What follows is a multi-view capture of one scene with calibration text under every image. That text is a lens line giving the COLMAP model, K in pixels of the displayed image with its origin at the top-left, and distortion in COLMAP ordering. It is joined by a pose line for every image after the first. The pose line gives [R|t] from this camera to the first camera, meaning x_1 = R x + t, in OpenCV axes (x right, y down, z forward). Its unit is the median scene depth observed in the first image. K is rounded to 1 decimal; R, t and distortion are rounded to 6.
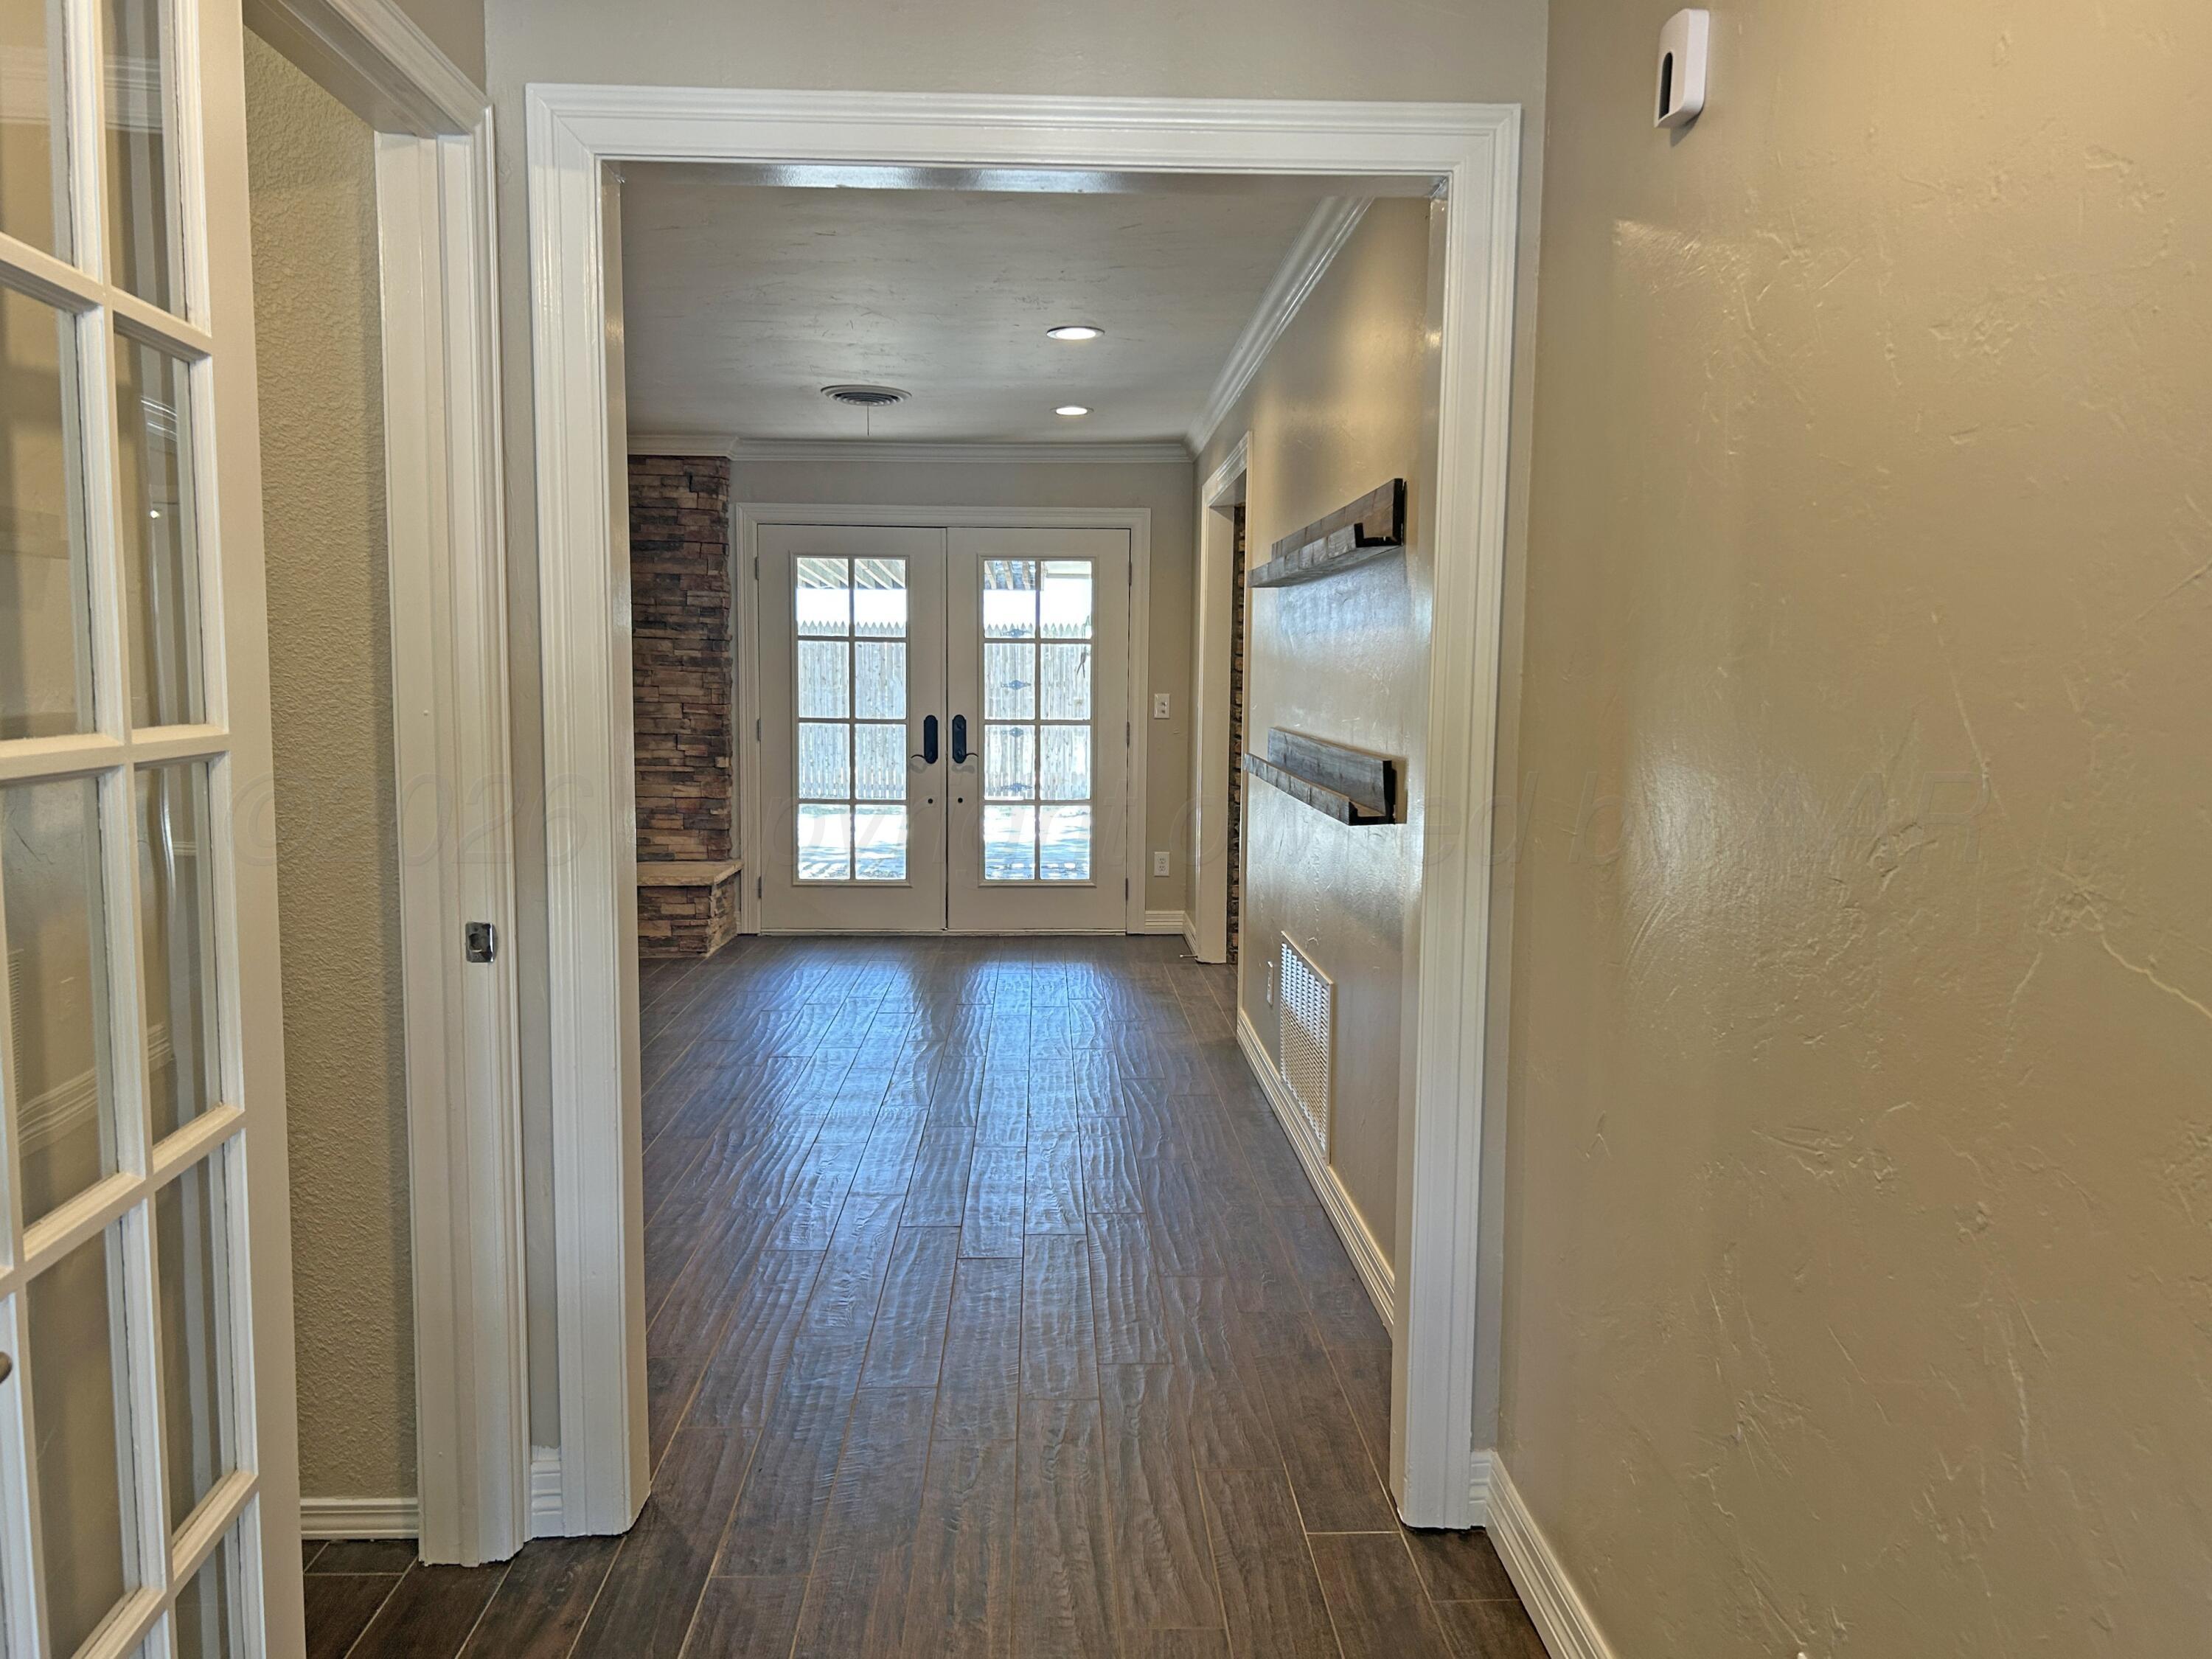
lens RADIAL K [[1695.5, 0, 1112.4], [0, 1695.5, 848.7], [0, 0, 1]] dist [0.024501, -0.049884]
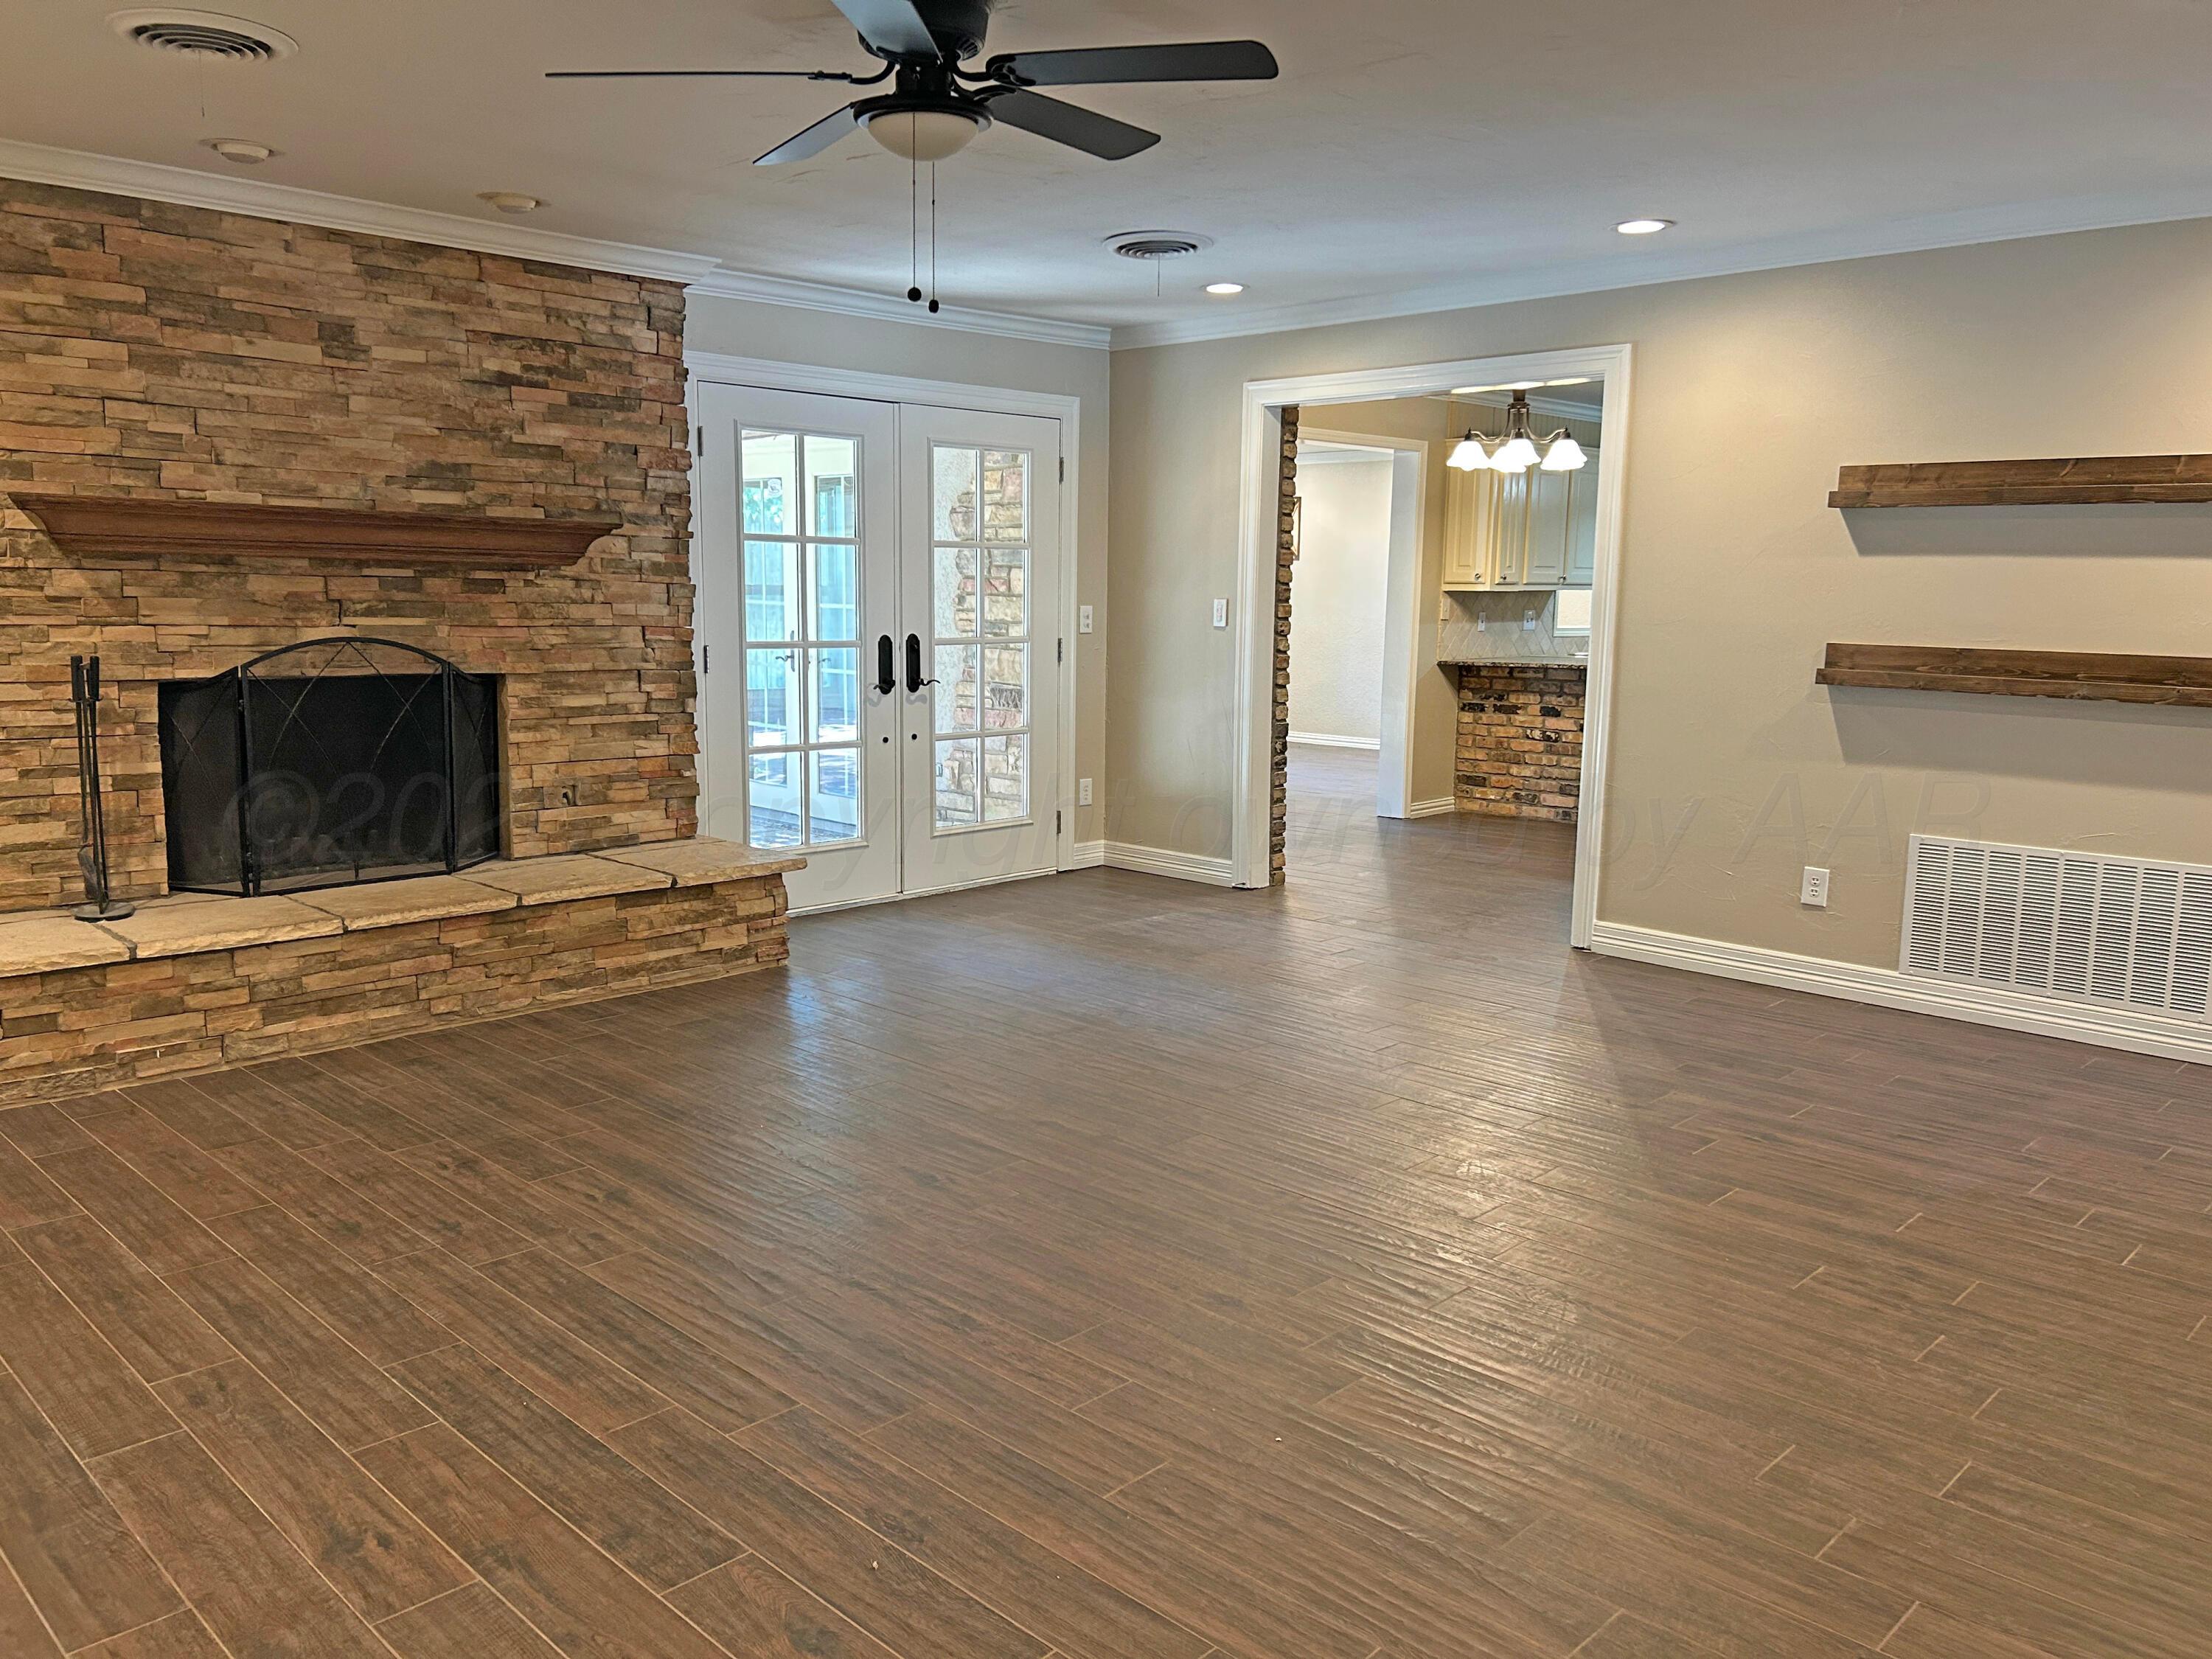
lens RADIAL K [[1695.5, 0, 1088.9], [0, 1695.5, 840.6], [0, 0, 1]] dist [0.024501, -0.049884]
pose [[0.721451, -0.106440, 0.684236, -0.619112], [0.065950, 0.994186, 0.085119, -0.044039], [-0.689318, -0.016284, 0.724276, 0.344216]]
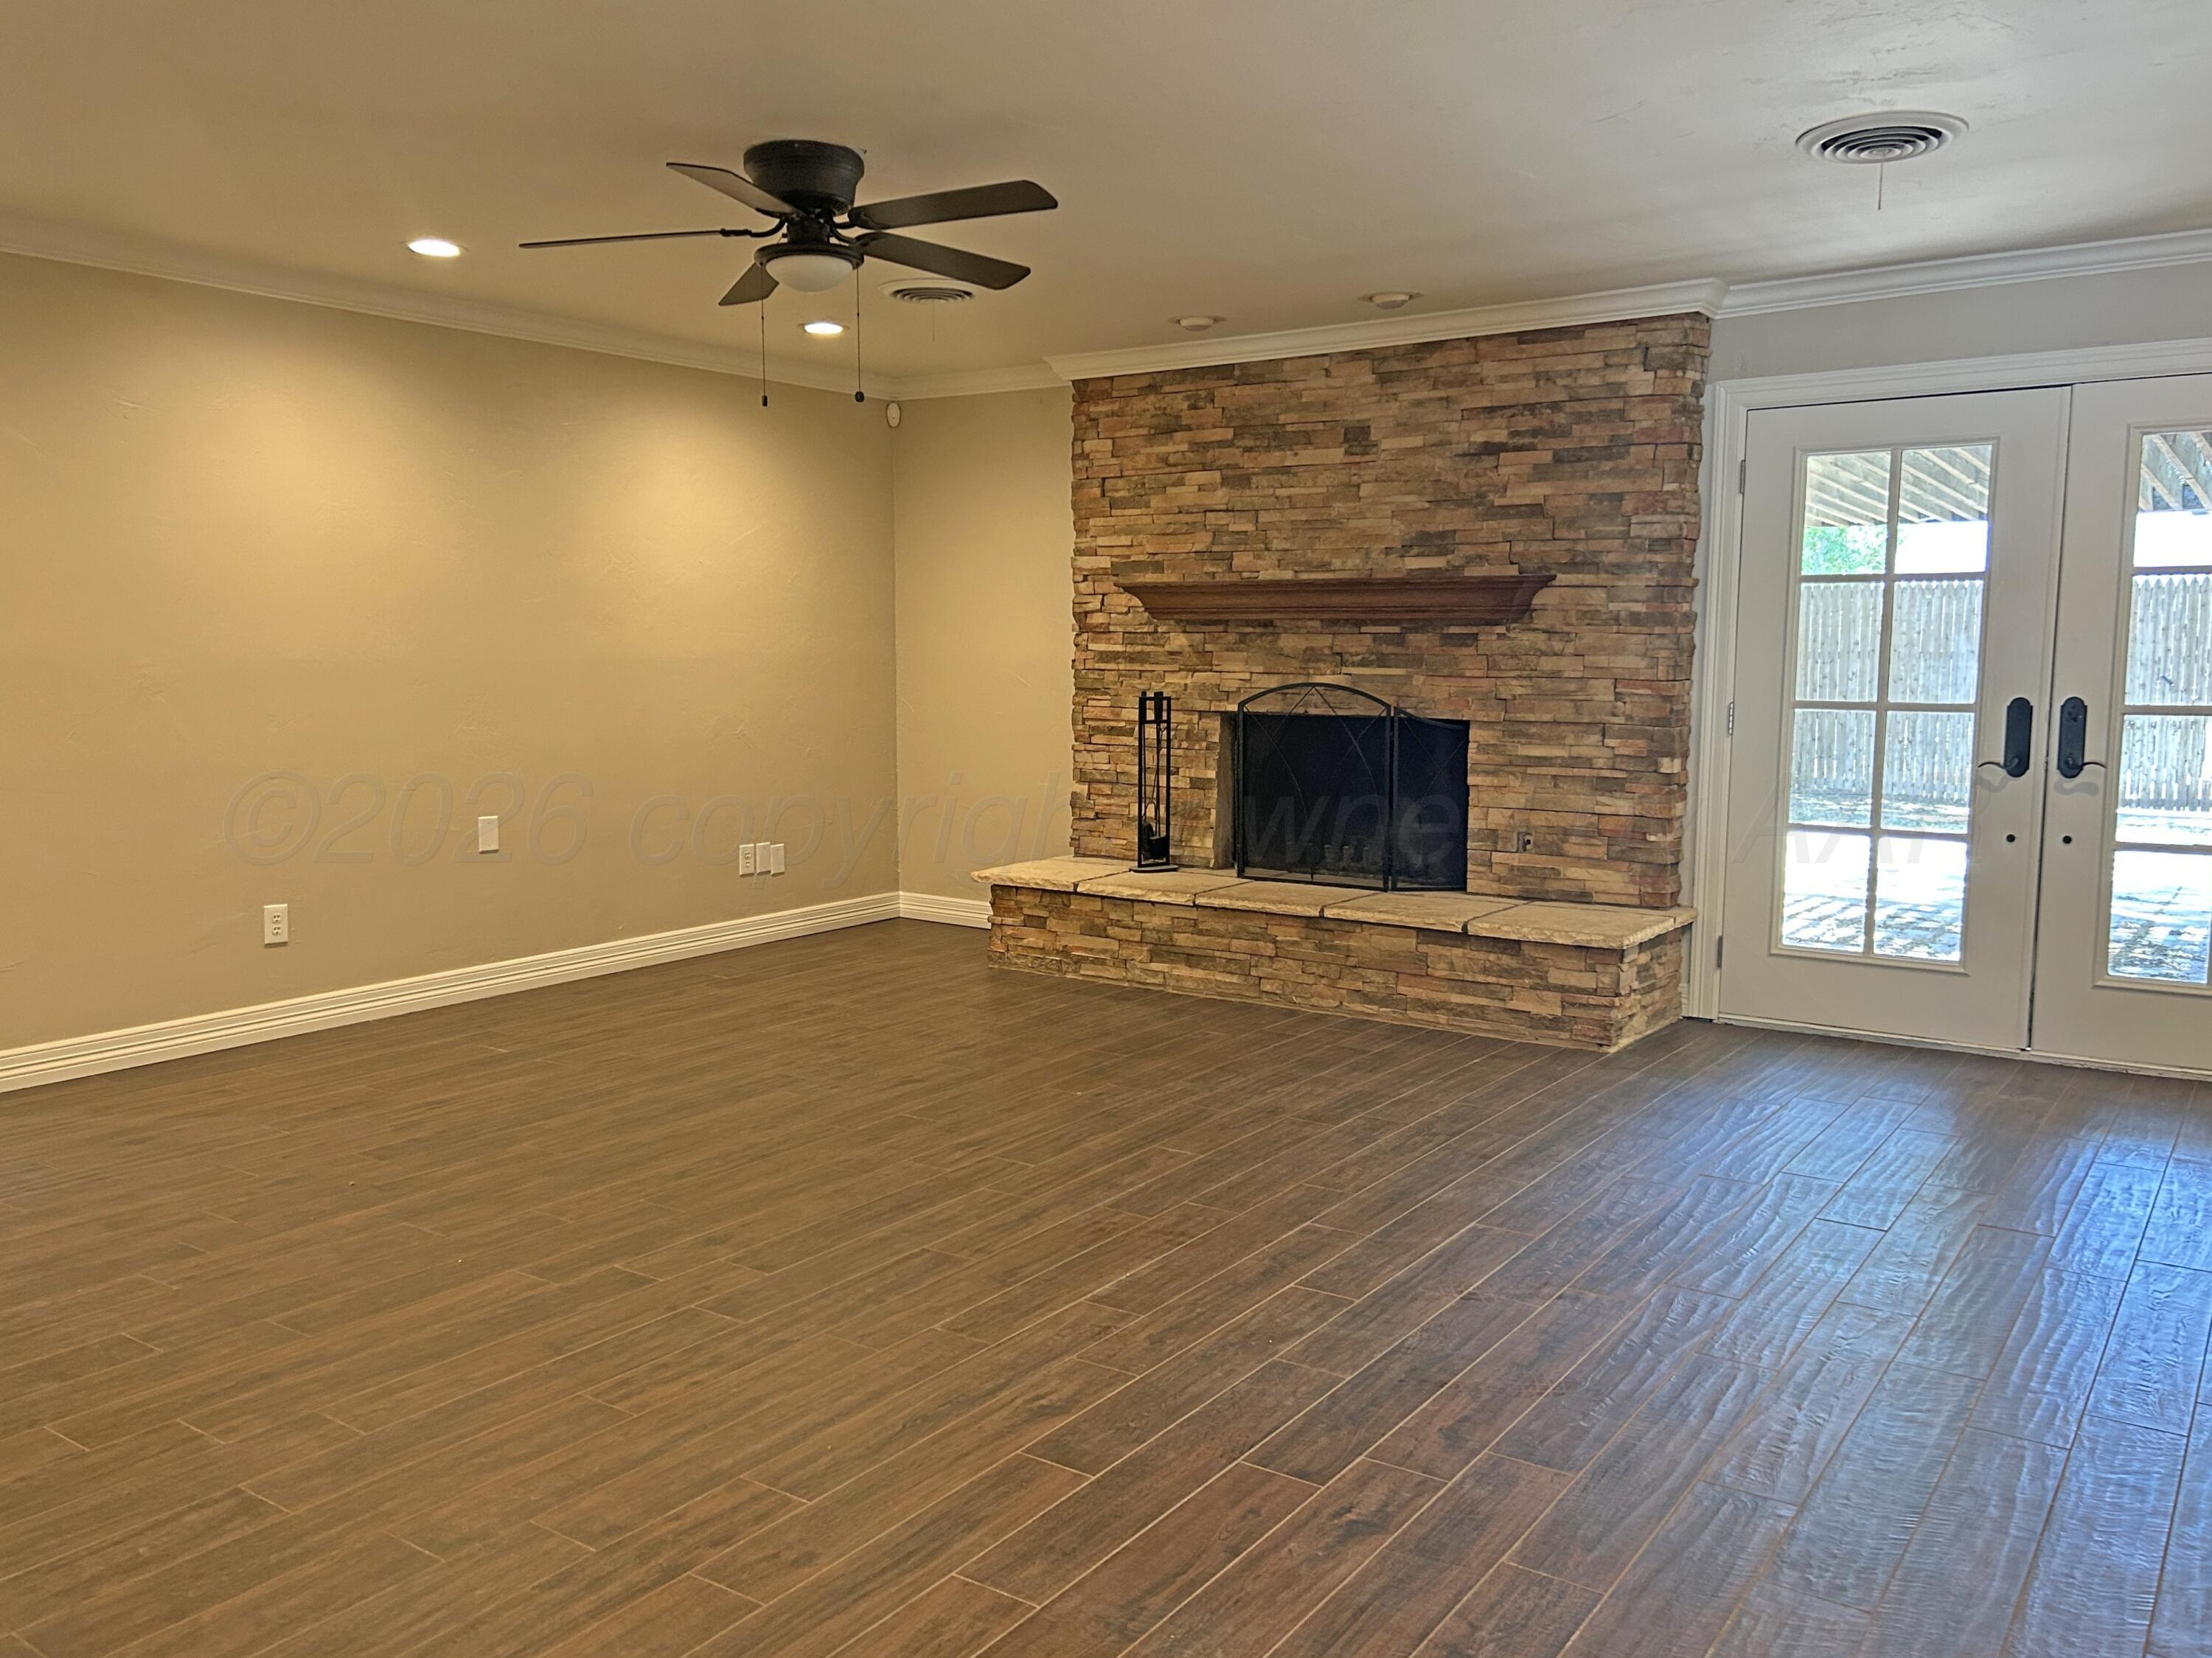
lens RADIAL K [[1695.4, 0, 1072.9], [0, 1695.4, 855.5], [0, 0, 1]] dist [0.024501, -0.049884]
pose [[0.782998, 0.062057, -0.618921, 0.007700], [-0.057322, 0.997976, 0.027546, -0.020078], [0.619378, 0.013909, 0.784970, 0.316501]]
